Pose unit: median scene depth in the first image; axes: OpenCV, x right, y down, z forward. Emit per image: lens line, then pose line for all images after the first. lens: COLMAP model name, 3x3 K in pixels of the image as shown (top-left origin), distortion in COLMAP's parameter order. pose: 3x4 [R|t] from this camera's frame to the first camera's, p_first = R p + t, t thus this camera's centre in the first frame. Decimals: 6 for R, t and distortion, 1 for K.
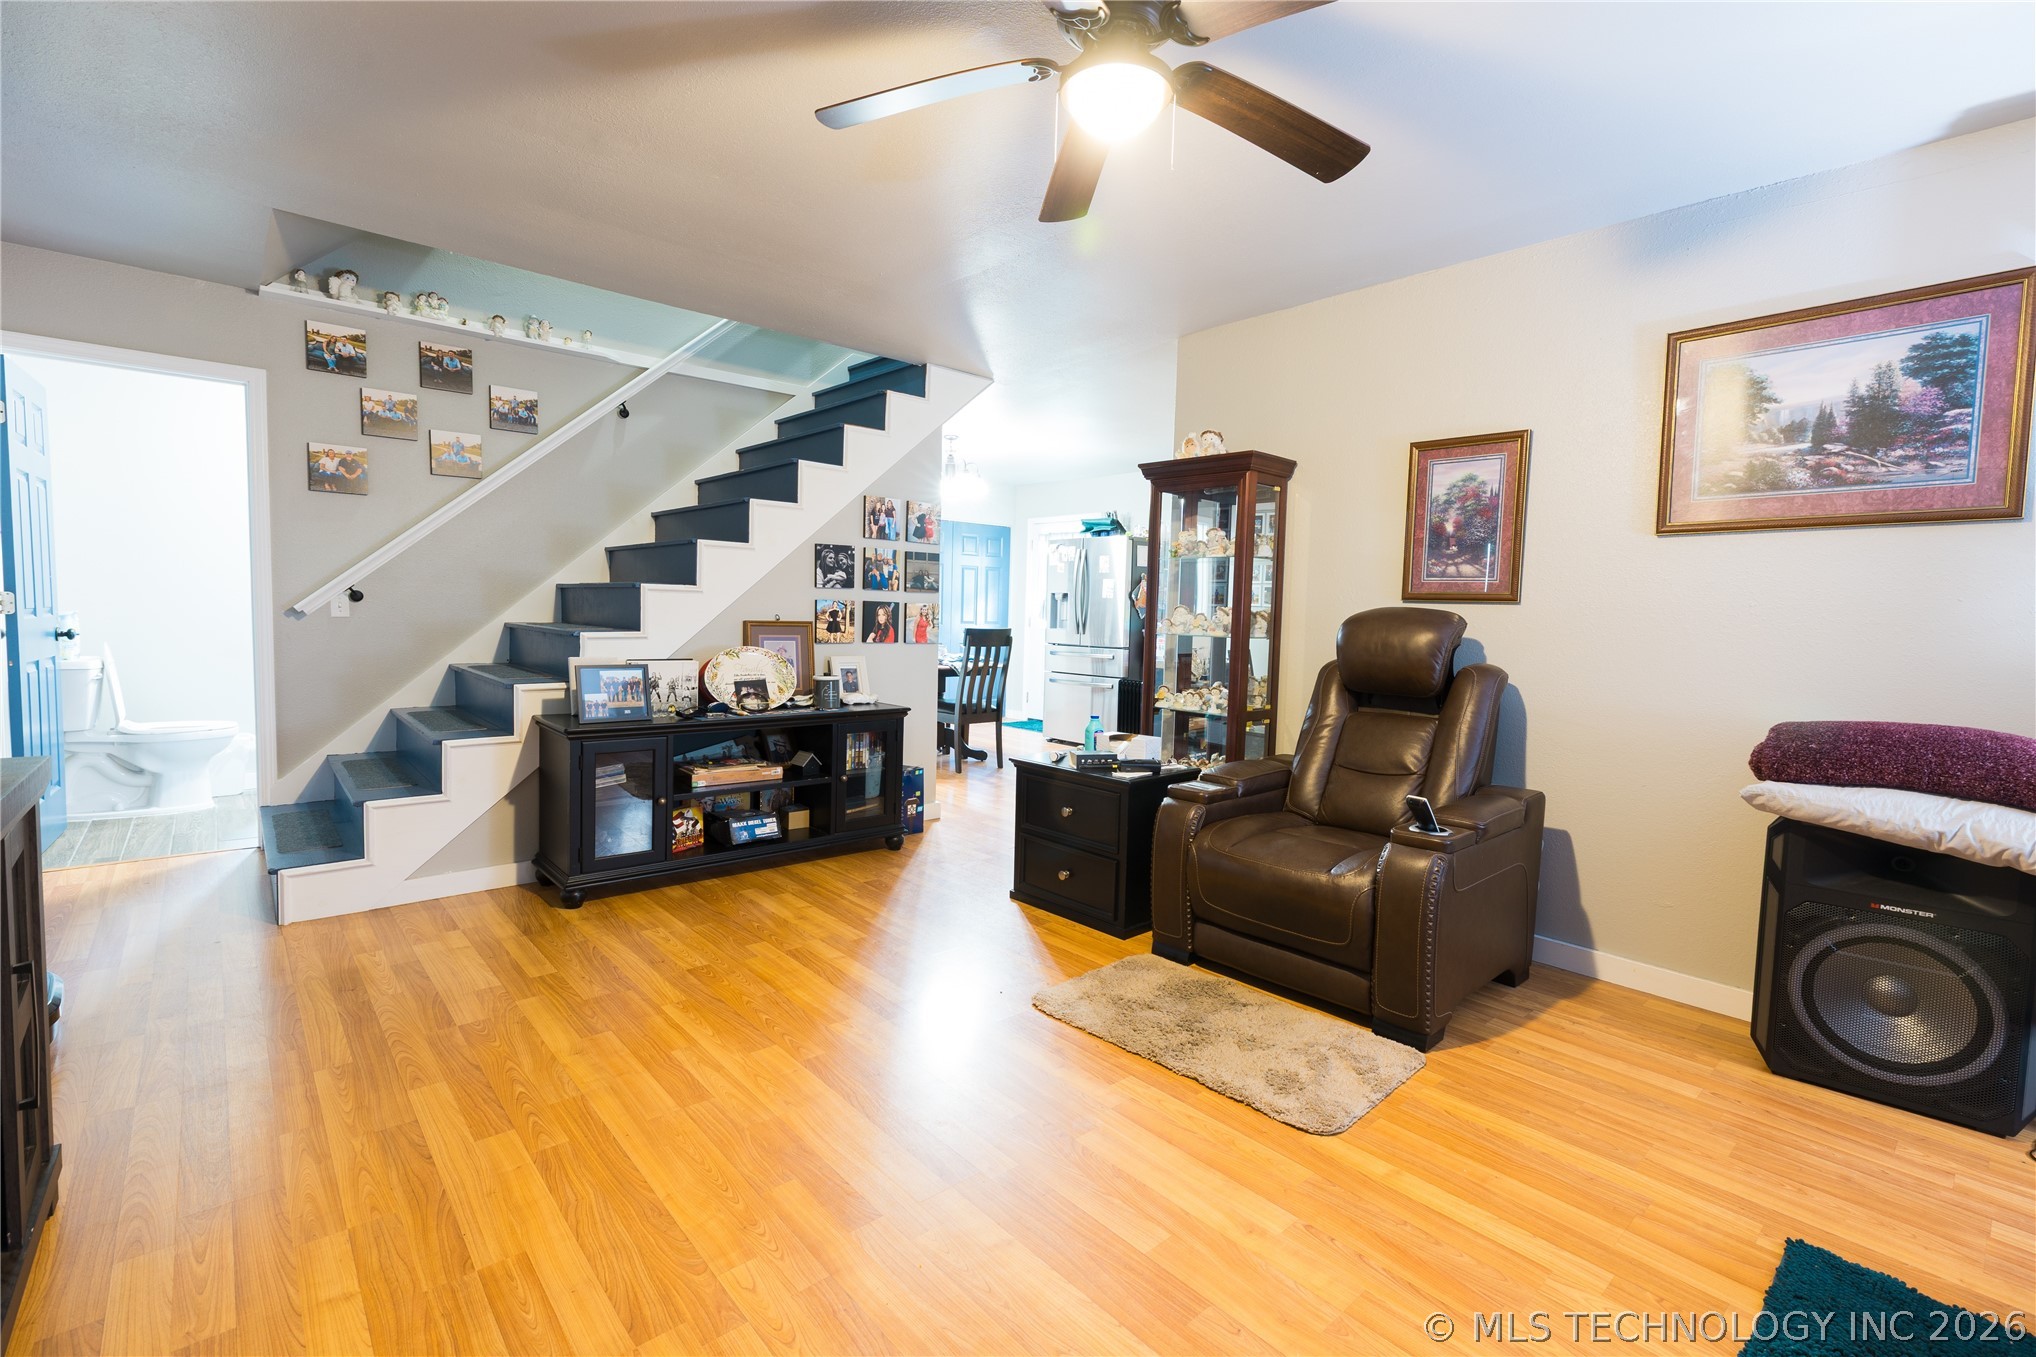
lens RADIAL K [[912.7, 0, 1015.4], [0, 912.7, 674.7], [0, 0, 1]] dist [0.004246, -0.000326]
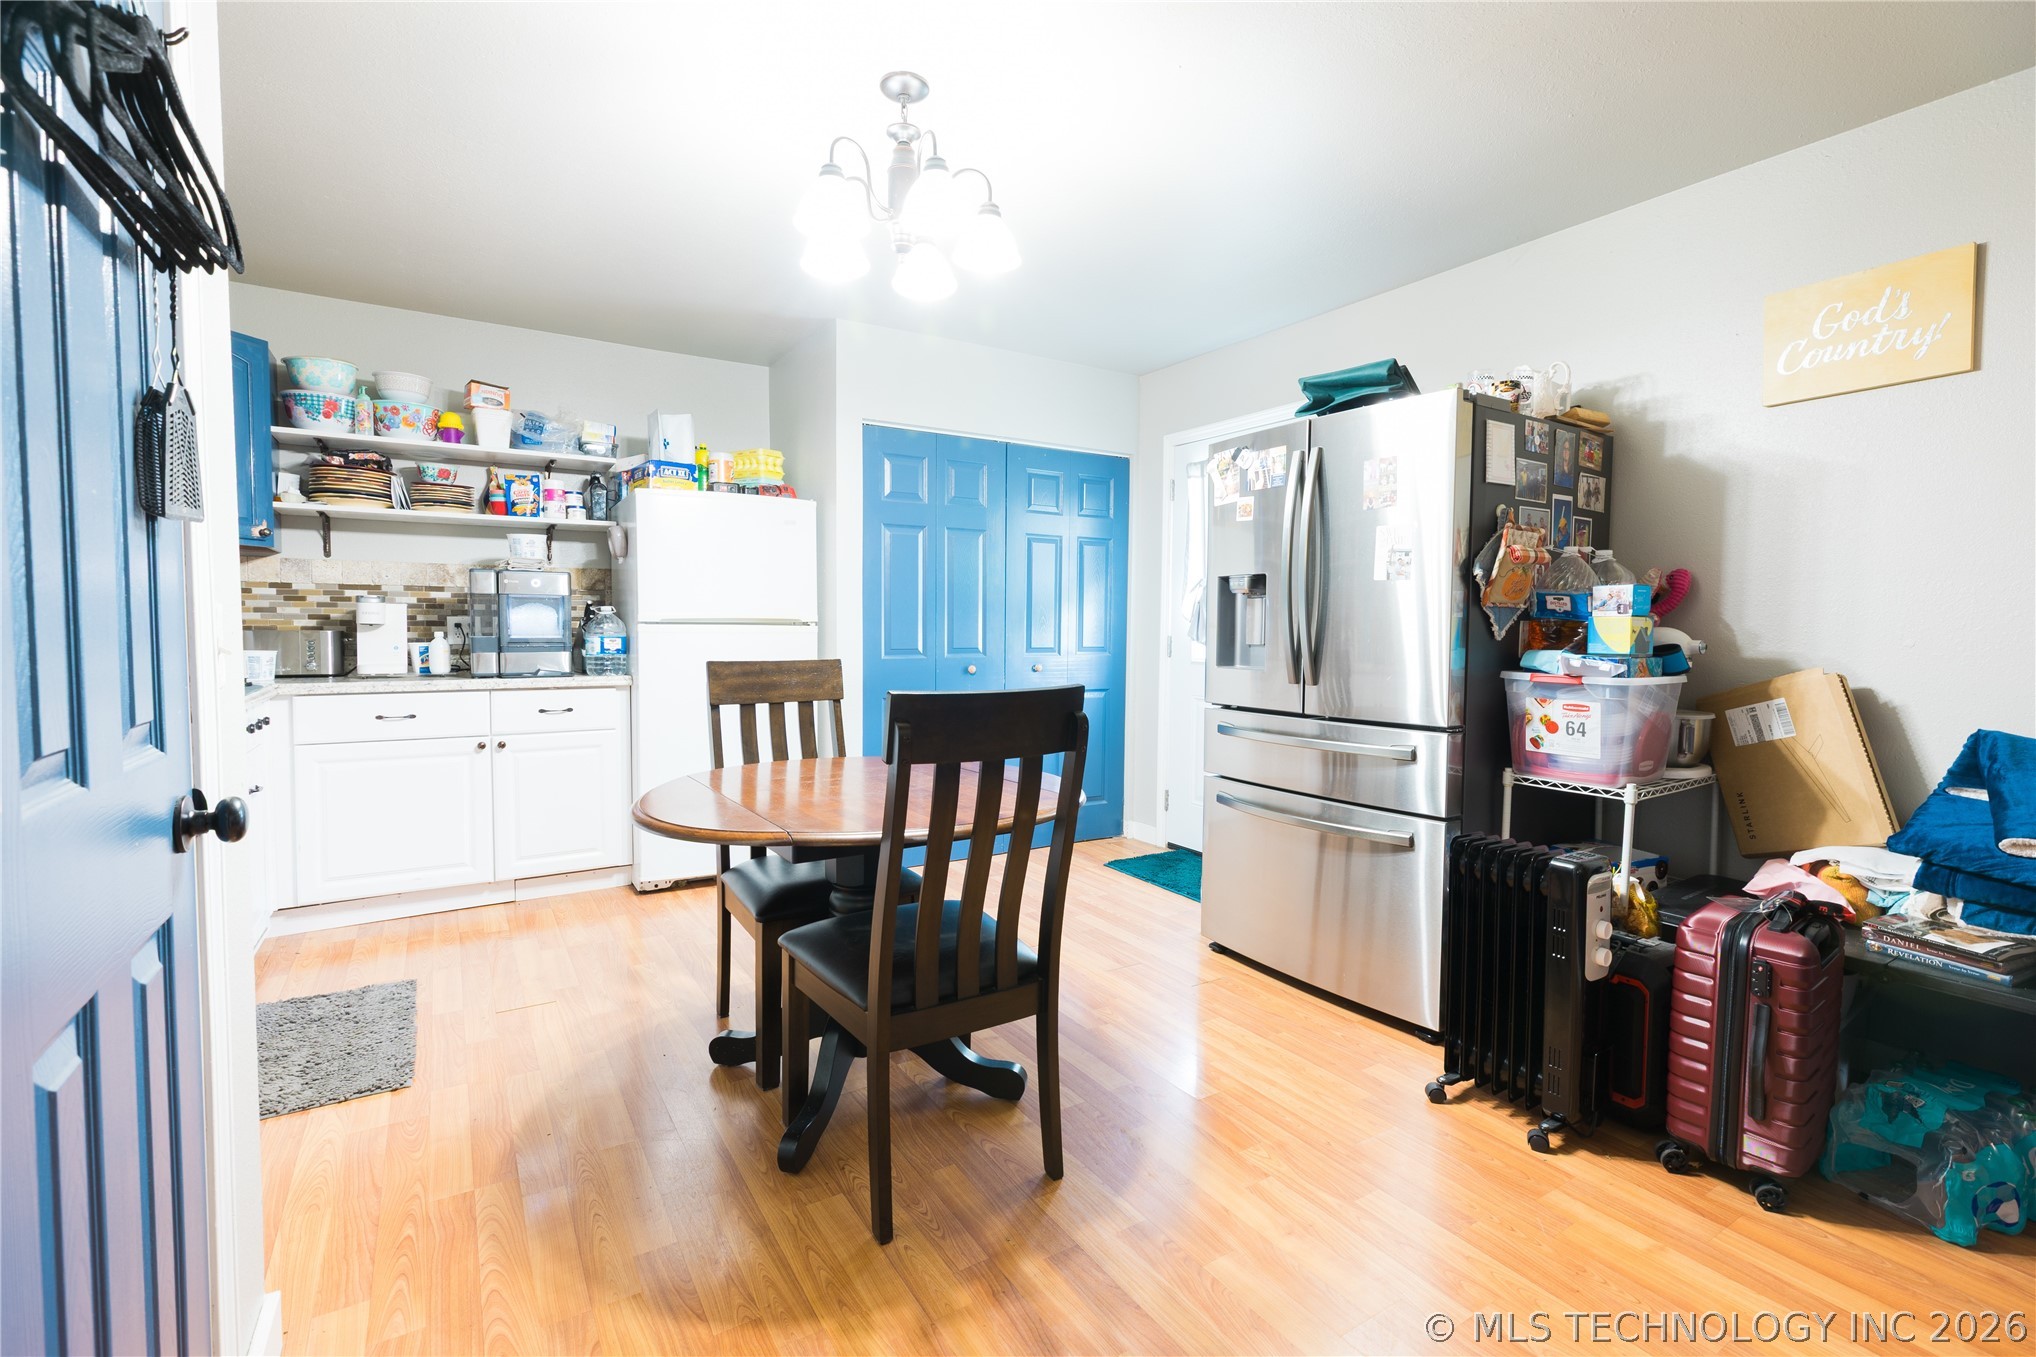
lens RADIAL K [[912.7, 0, 1021.5], [0, 912.7, 675.2], [0, 0, 1]] dist [0.004246, -0.000326]
pose [[0.987942, -0.009157, -0.154551, 0.015929], [0.006441, 0.999816, -0.018070, -0.041812], [0.154688, 0.016857, 0.987820, 0.614698]]
